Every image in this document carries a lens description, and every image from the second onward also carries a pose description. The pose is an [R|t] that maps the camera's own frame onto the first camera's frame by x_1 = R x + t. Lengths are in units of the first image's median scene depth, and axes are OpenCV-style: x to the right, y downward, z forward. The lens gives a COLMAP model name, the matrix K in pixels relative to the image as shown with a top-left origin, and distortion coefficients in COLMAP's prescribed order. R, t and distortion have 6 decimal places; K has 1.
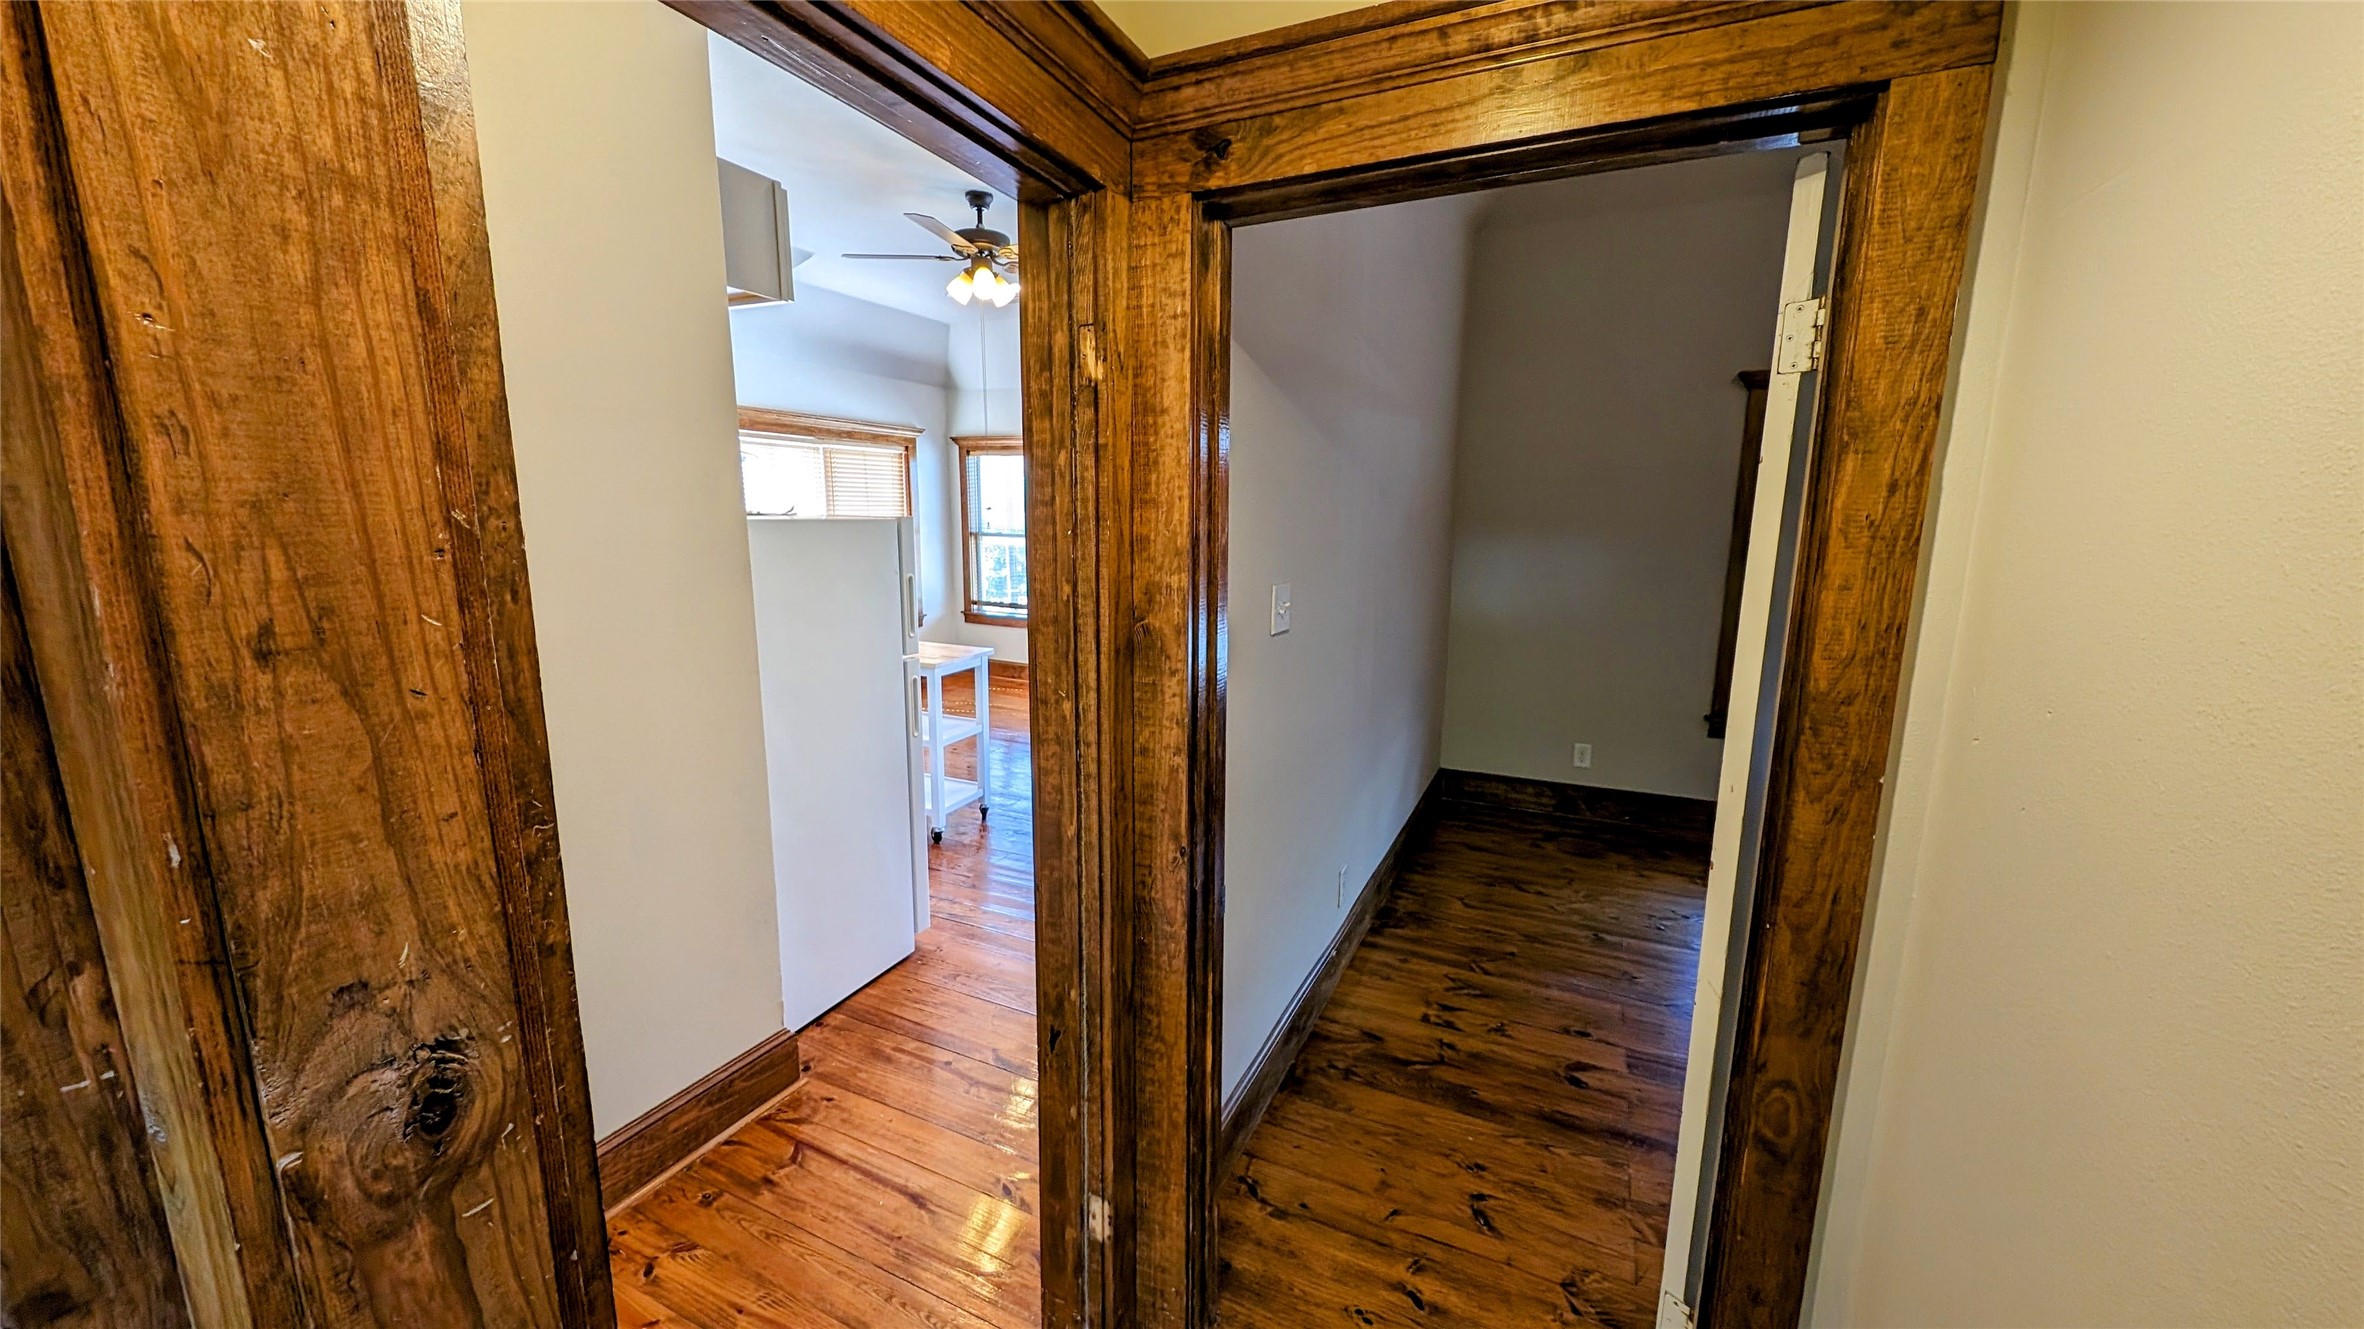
lens RADIAL K [[849.4, 0, 1183.5], [0, 849.4, 651.9], [0, 0, 1]] dist [-0.000188, -0.000050]
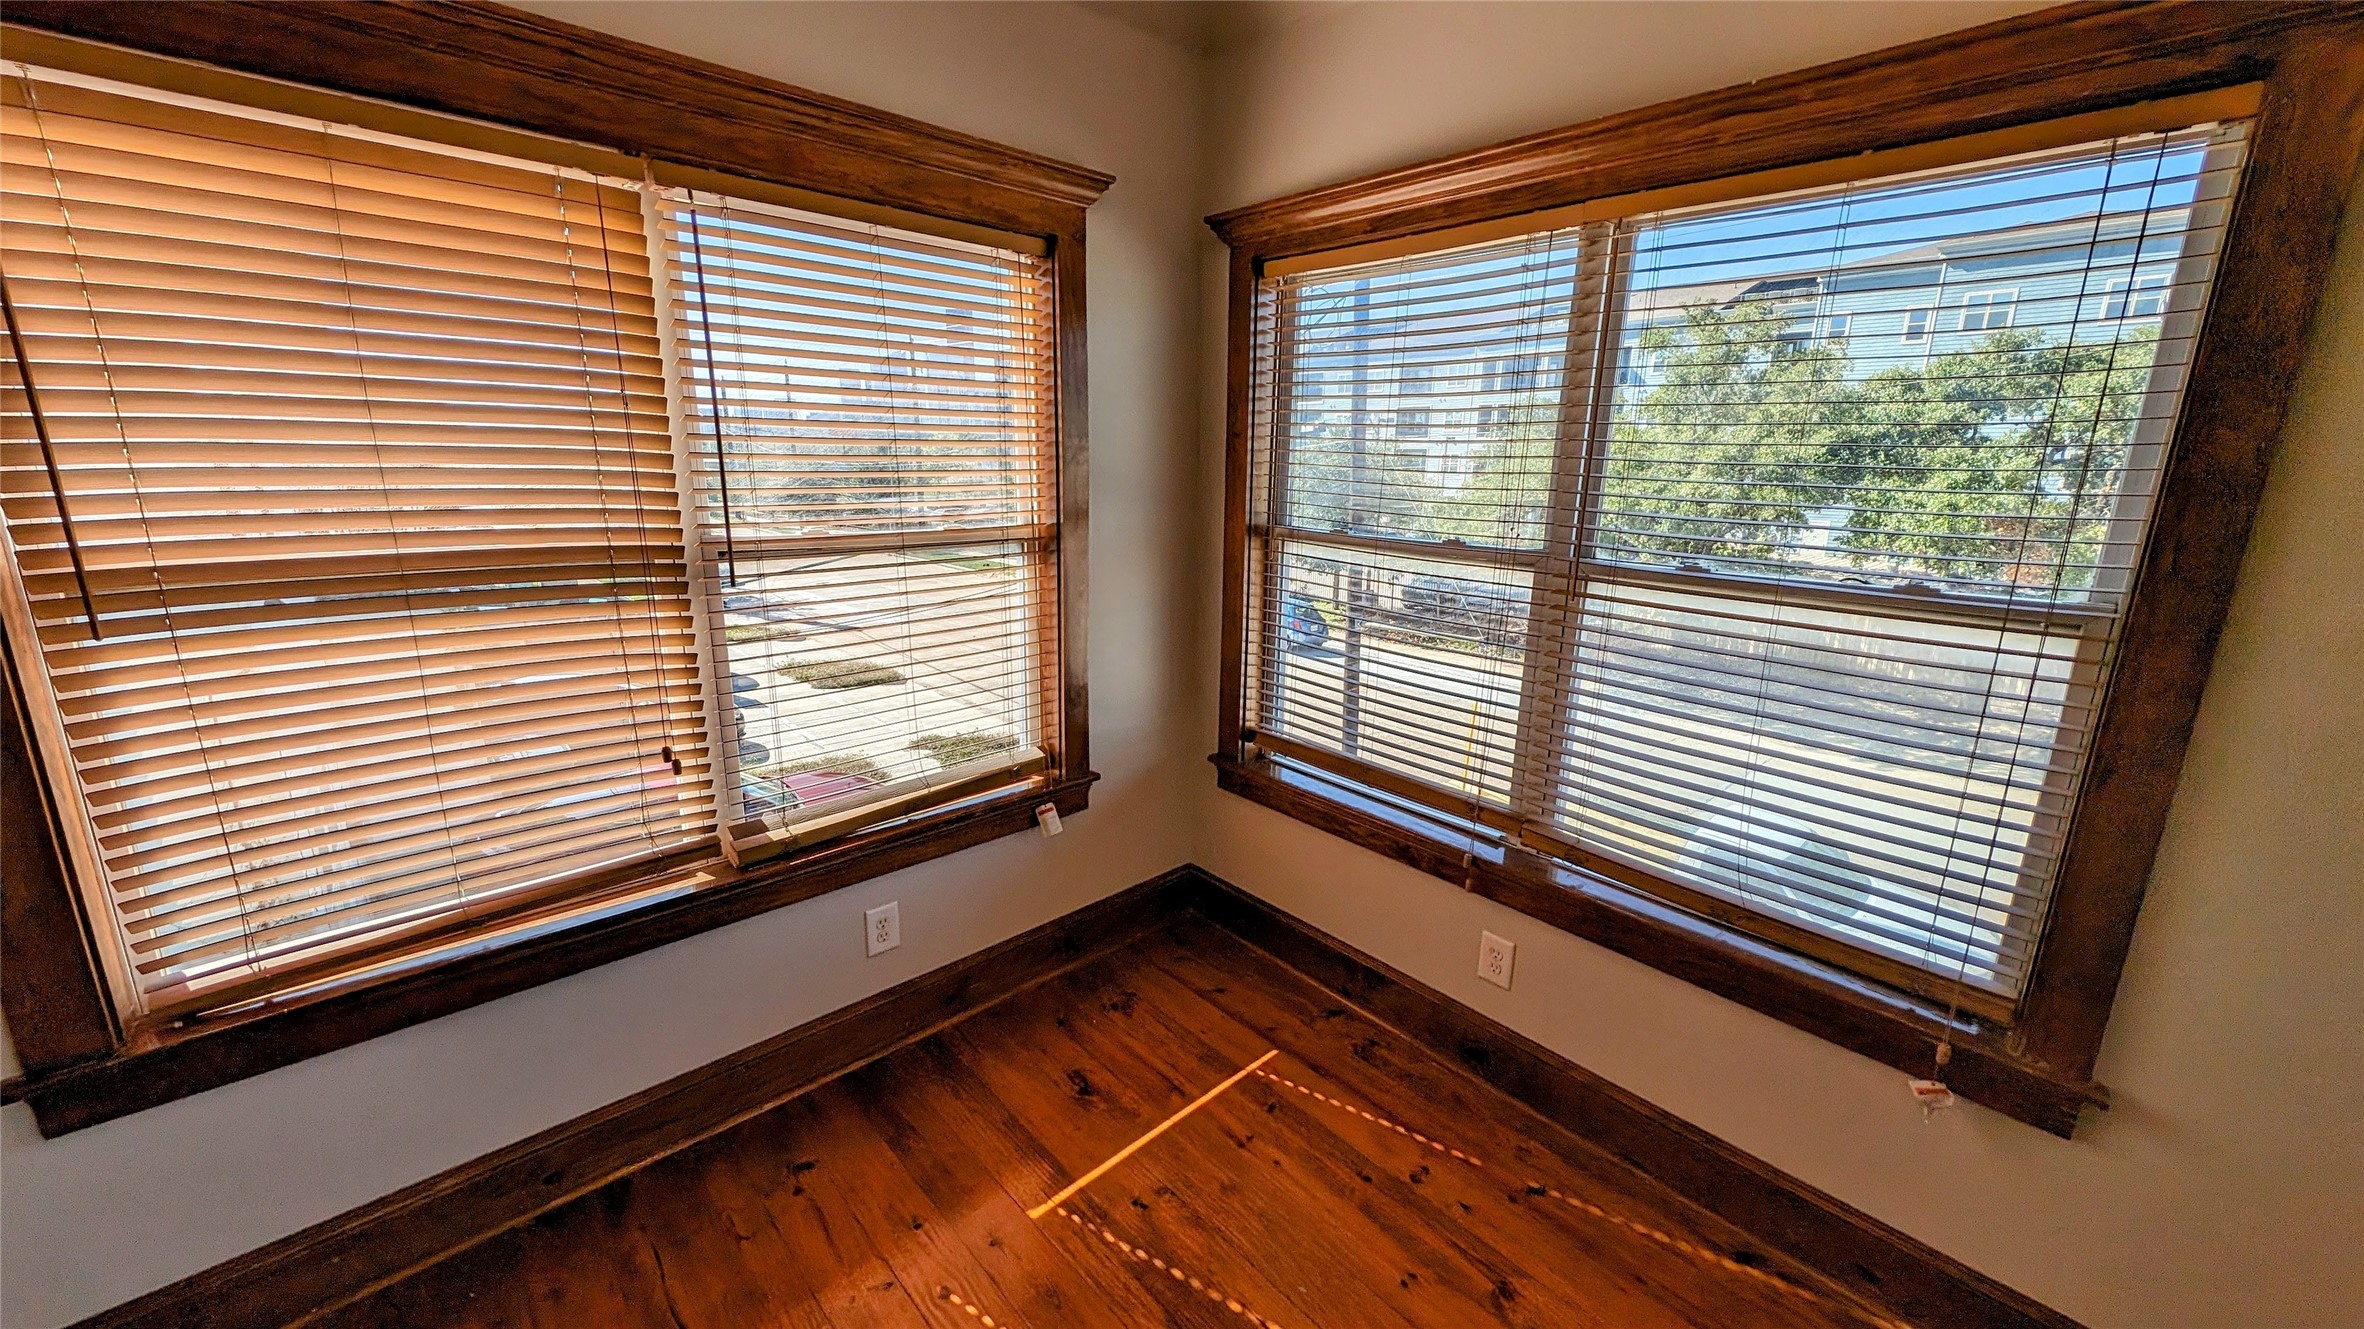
lens RADIAL K [[865.2, 0, 1179.3], [0, 865.2, 669.2], [0, 0, 1]] dist [0.001861, -0.002540]
pose [[0.927087, 0.090241, -0.363822, -0.171178], [-0.066308, 0.994764, 0.077771, -0.126426], [0.368936, -0.047976, 0.928216, 0.772312]]
